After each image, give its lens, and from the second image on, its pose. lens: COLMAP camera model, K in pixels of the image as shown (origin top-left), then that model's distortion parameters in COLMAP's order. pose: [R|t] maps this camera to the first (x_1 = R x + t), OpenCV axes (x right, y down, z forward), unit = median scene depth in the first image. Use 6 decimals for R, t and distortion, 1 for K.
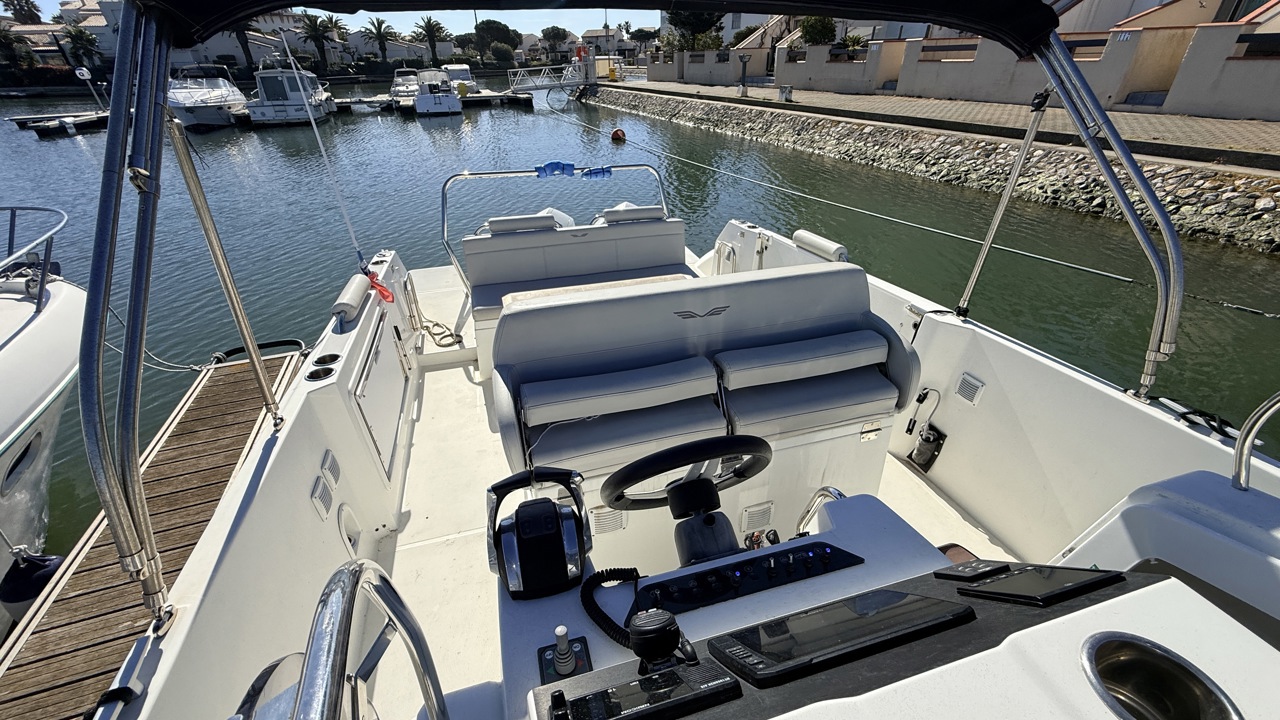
lens RADIAL K [[503.8, 0, 645.8], [0, 503.8, 366.2], [0, 0, 1]] dist [-0.001396, 0.000549]
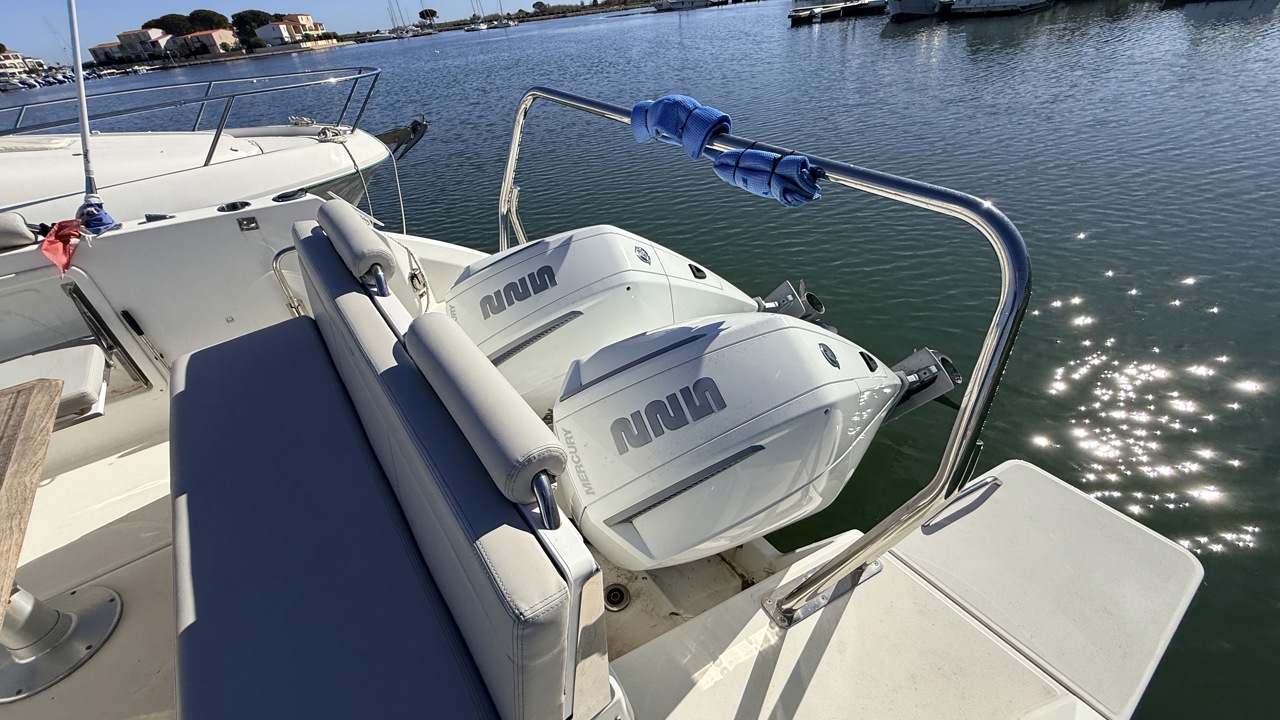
lens RADIAL K [[503.8, 0, 631.4], [0, 503.8, 358.7], [0, 0, 1]] dist [-0.001396, 0.000549]
pose [[0.356566, 0.525419, -0.772525, 0.026610], [-0.405000, 0.832072, 0.378987, -0.066604], [0.841924, 0.177738, 0.509483, 0.148997]]
